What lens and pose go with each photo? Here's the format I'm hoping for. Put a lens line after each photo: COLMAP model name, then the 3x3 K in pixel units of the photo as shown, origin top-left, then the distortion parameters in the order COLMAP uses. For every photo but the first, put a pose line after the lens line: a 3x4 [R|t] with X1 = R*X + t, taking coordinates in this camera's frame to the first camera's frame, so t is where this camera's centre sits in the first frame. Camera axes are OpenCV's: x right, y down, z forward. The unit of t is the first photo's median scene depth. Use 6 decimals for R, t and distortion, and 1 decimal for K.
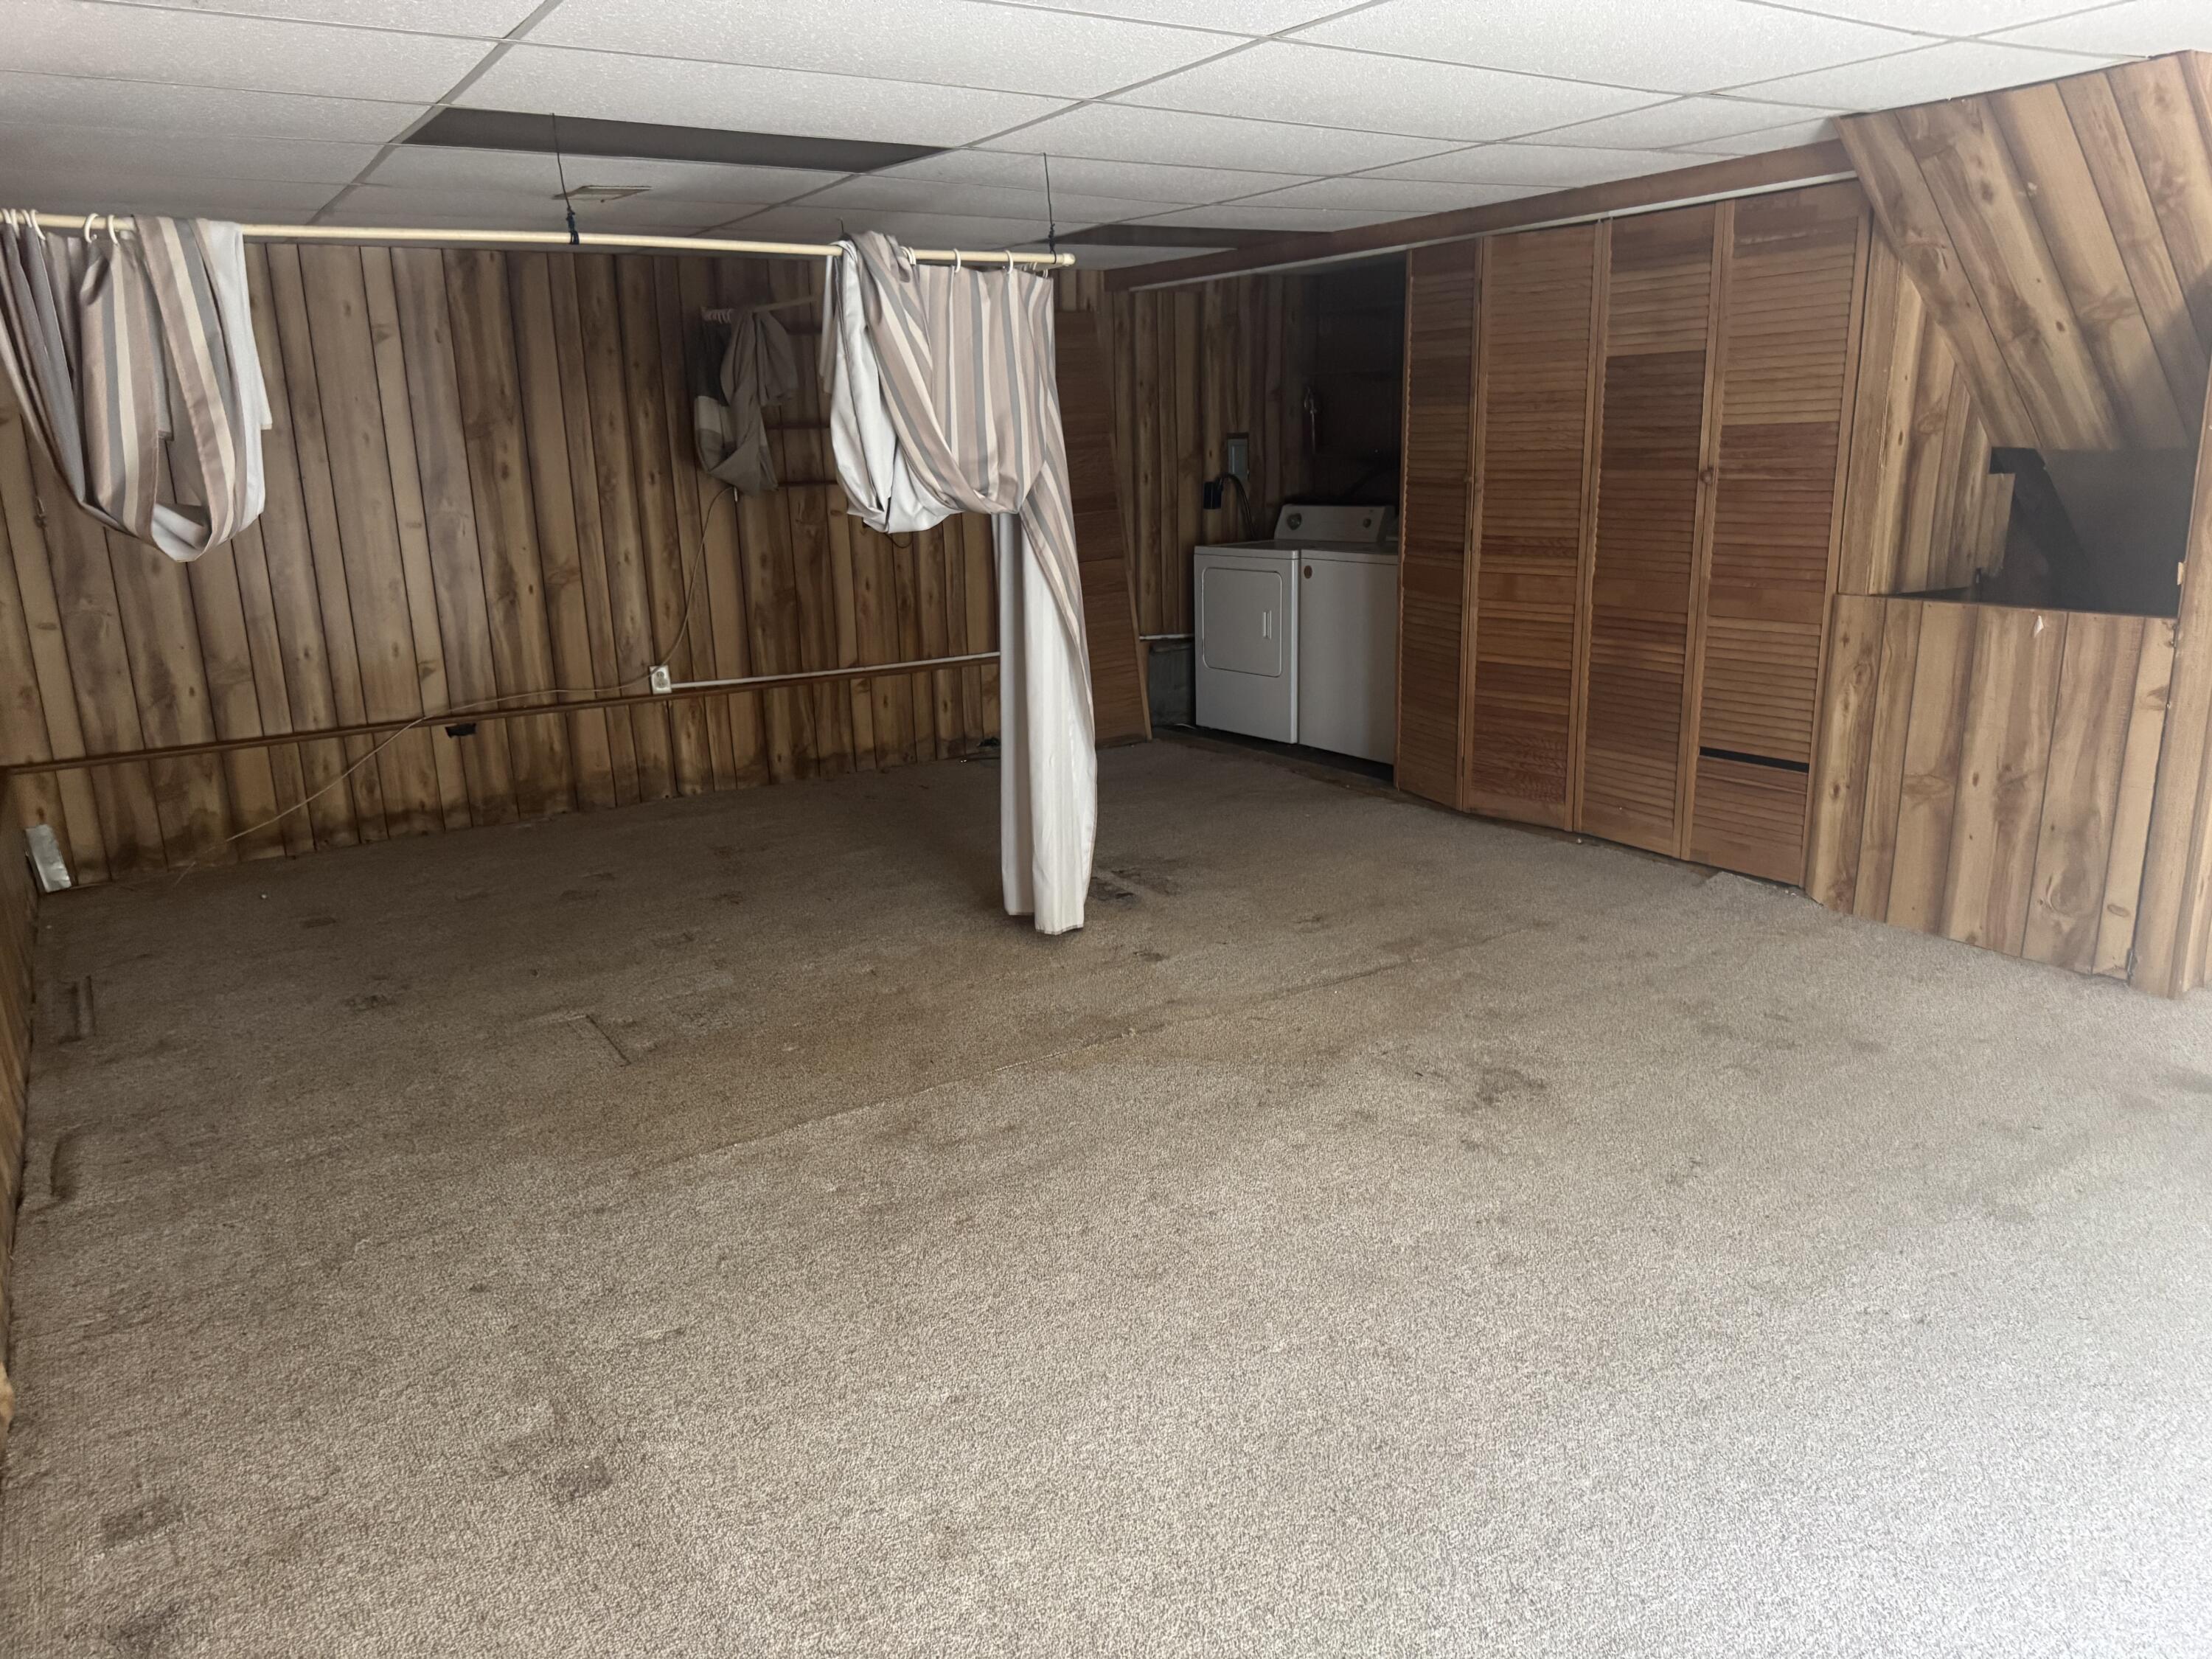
lens RADIAL K [[1568.6, 0, 1095.7], [0, 1568.6, 879.9], [0, 0, 1]] dist [0.078325, -0.100899]
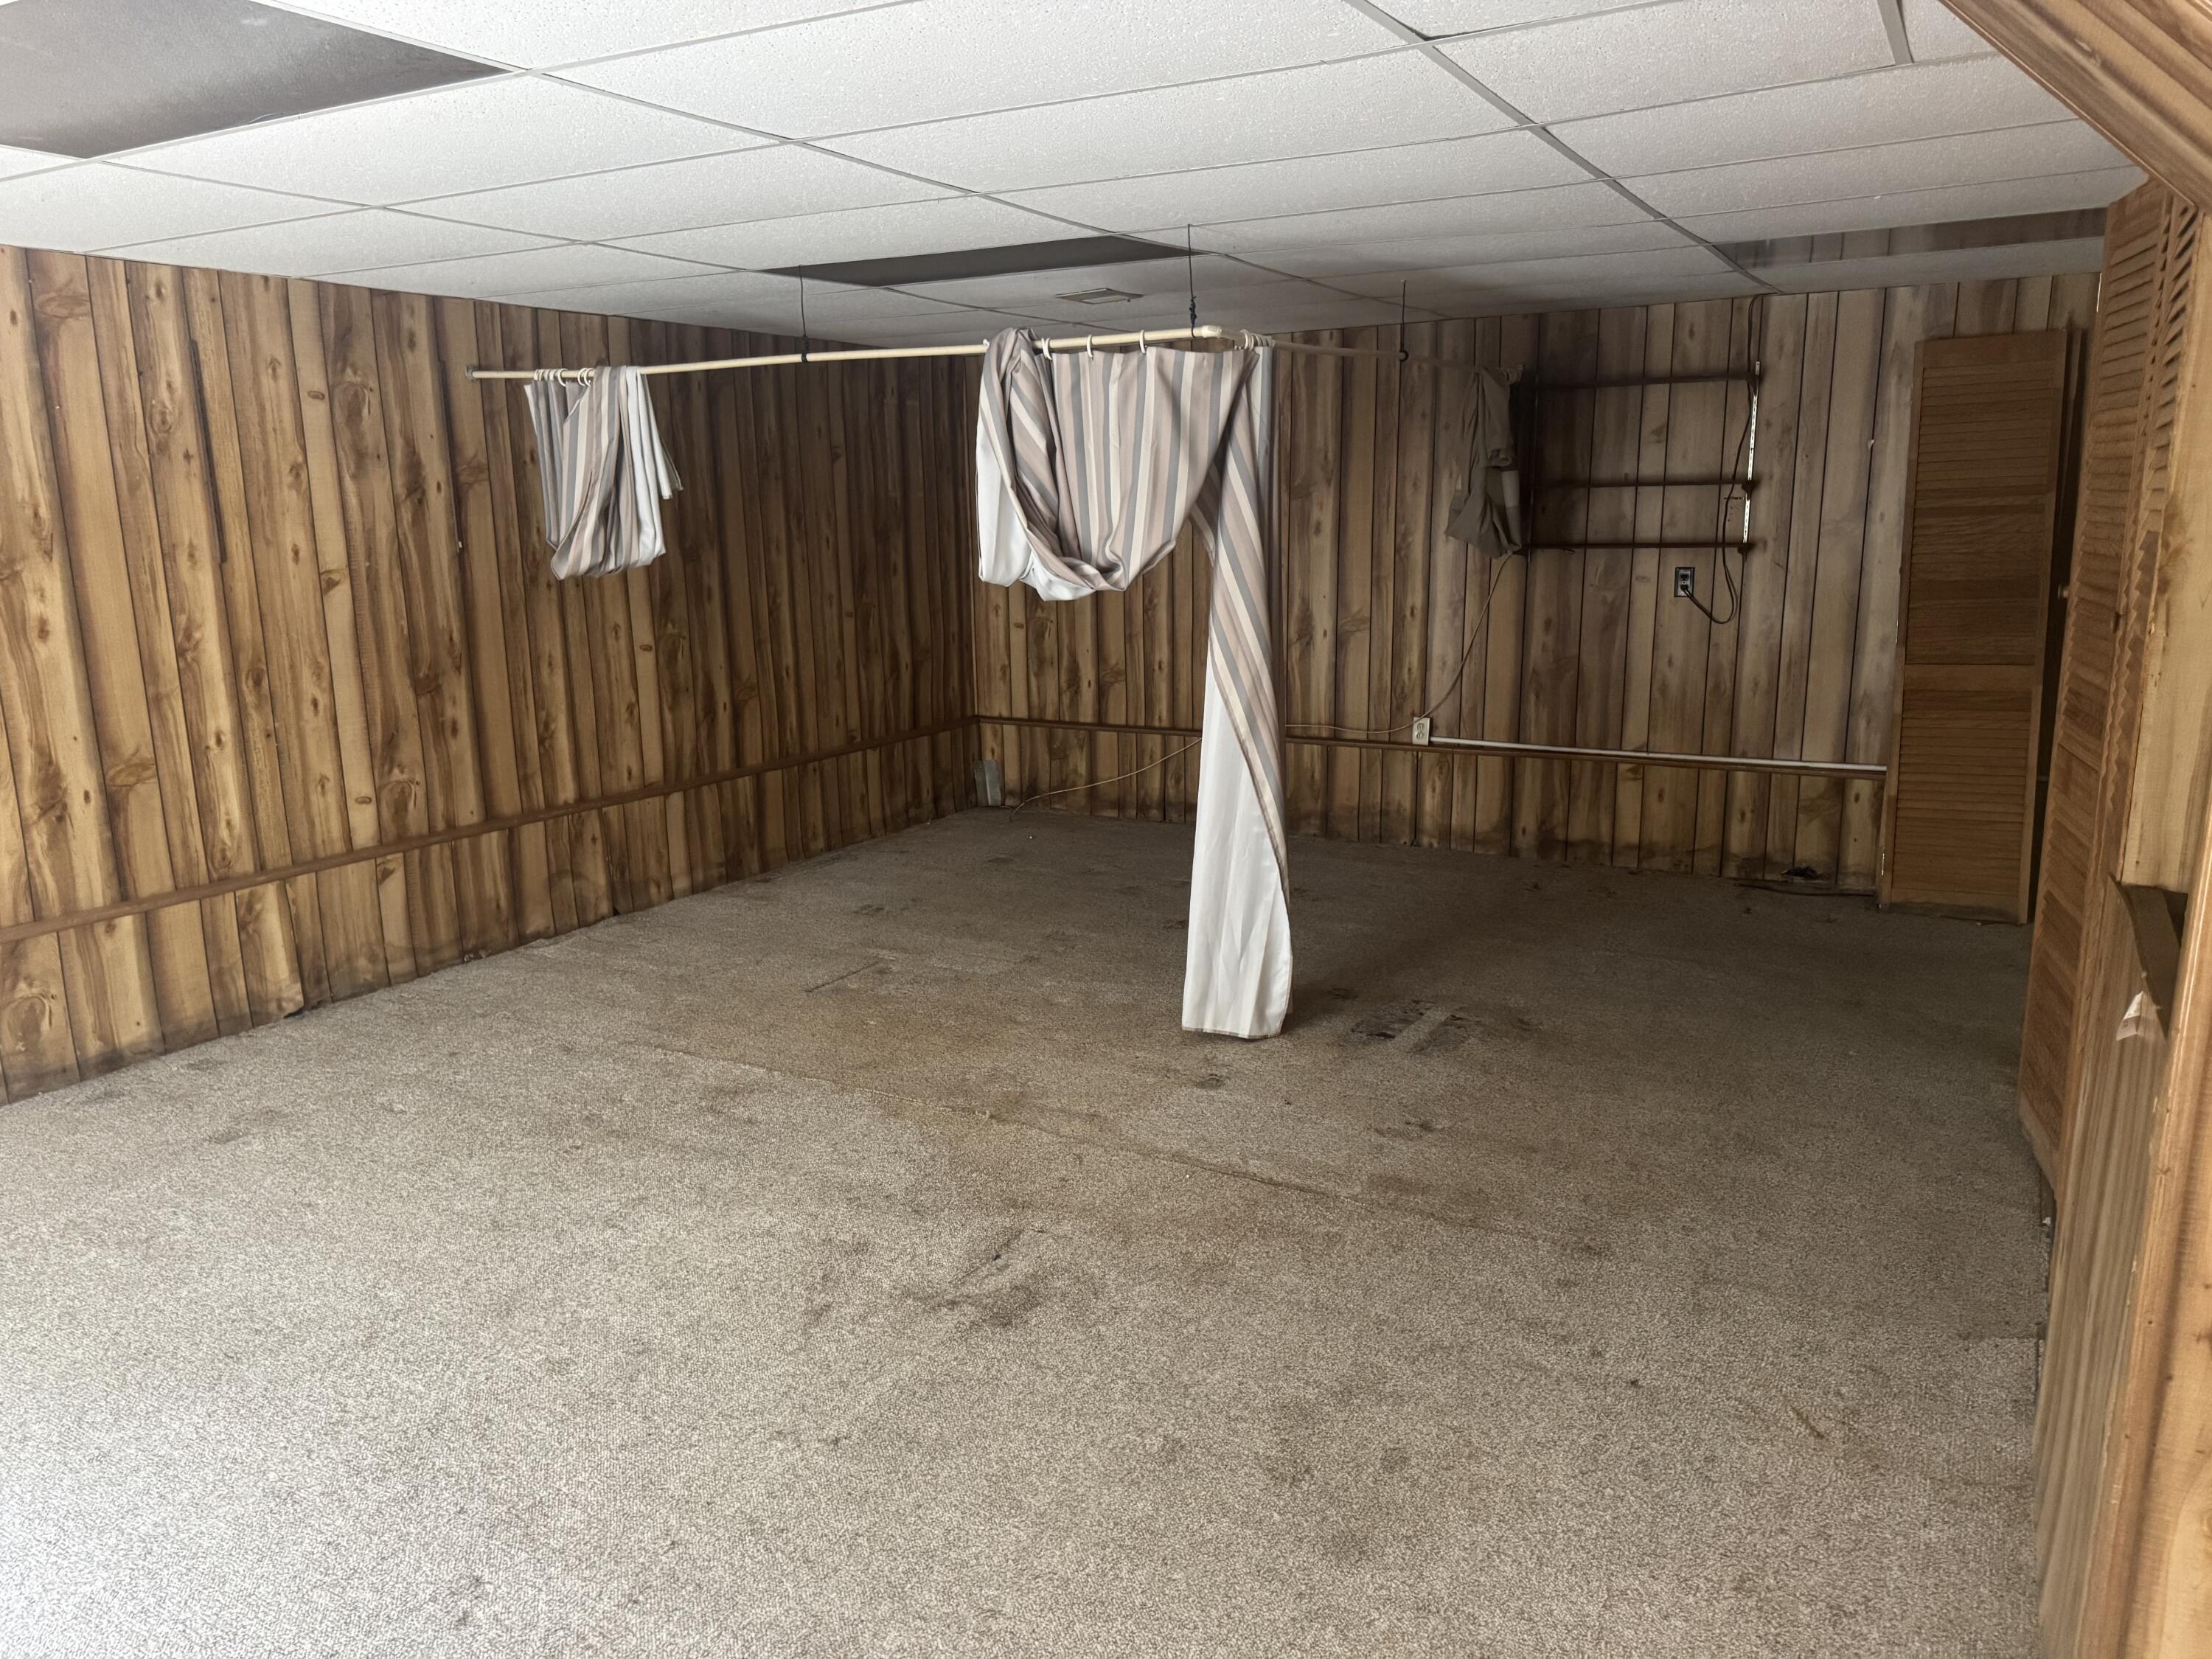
lens RADIAL K [[1568.6, 0, 1116.3], [0, 1568.6, 877.6], [0, 0, 1]] dist [0.078325, -0.100899]
pose [[0.451821, 0.229113, -0.862186, 0.625579], [-0.242707, 0.961573, 0.128336, -0.137583], [0.858458, 0.151274, 0.490067, 0.400112]]
